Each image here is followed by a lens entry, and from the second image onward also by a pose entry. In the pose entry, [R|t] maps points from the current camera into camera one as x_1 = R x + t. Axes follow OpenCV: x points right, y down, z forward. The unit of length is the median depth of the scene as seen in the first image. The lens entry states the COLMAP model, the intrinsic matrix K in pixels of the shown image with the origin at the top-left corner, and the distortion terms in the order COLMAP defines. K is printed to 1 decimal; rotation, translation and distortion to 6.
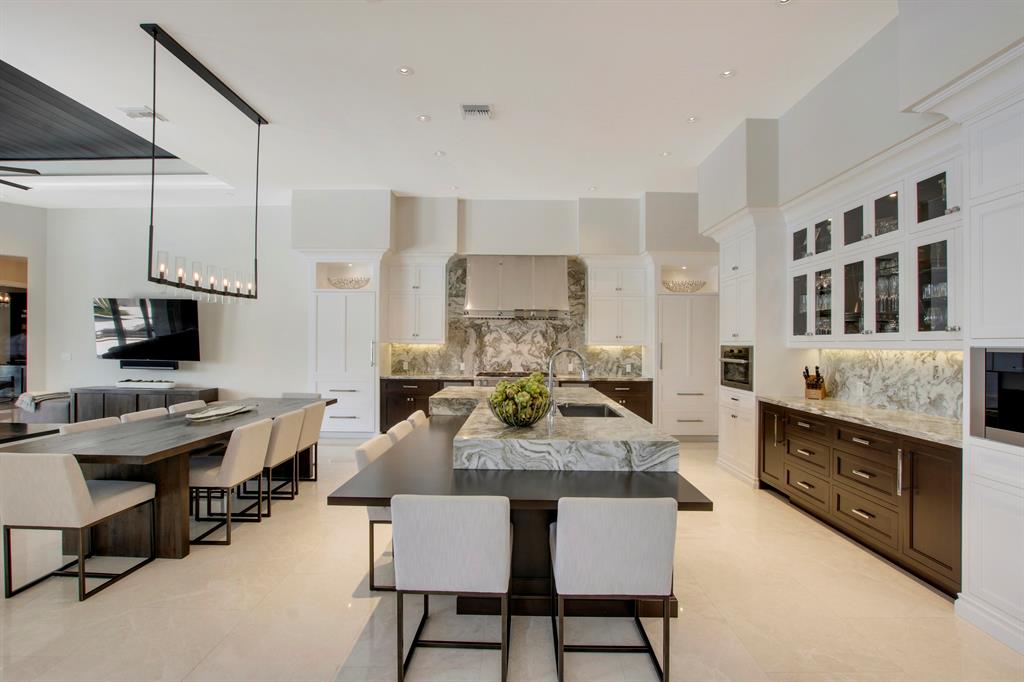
lens RADIAL K [[474.5, 0, 512.0], [0, 474.5, 331.2], [0, 0, 1]] dist [-0.021971, 0.002502]
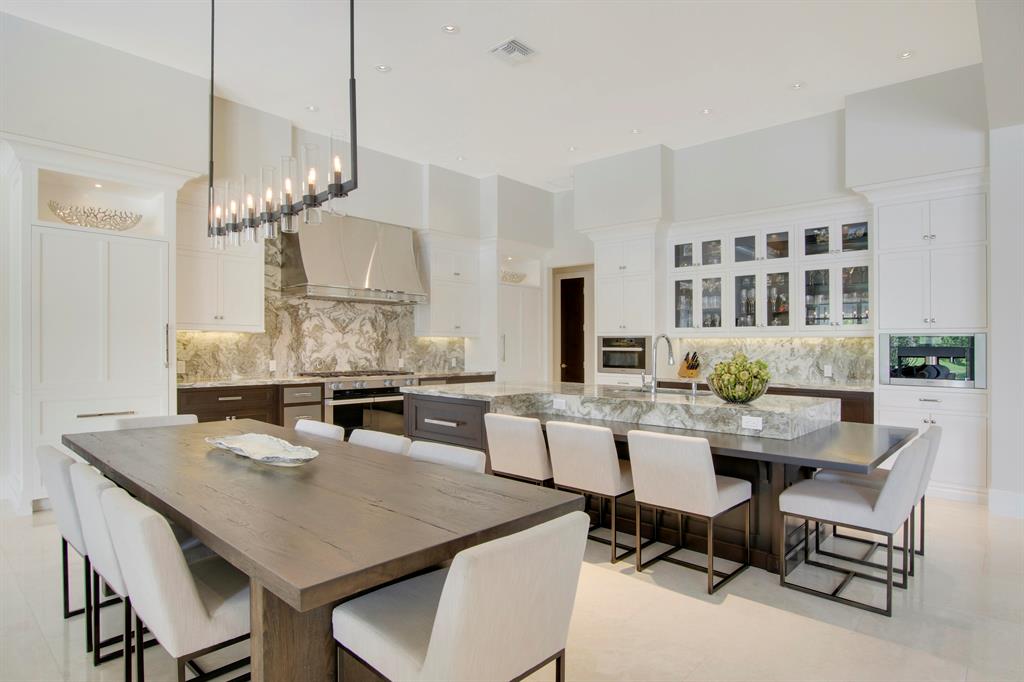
lens RADIAL K [[559.4, 0, 501.8], [0, 559.4, 340.2], [0, 0, 1]] dist [-0.030941, 0.000349]
pose [[0.669108, 0.004906, 0.743149, -0.521400], [-0.021546, 0.999686, 0.012800, 0.021585], [-0.742852, -0.024576, 0.669004, 0.228997]]
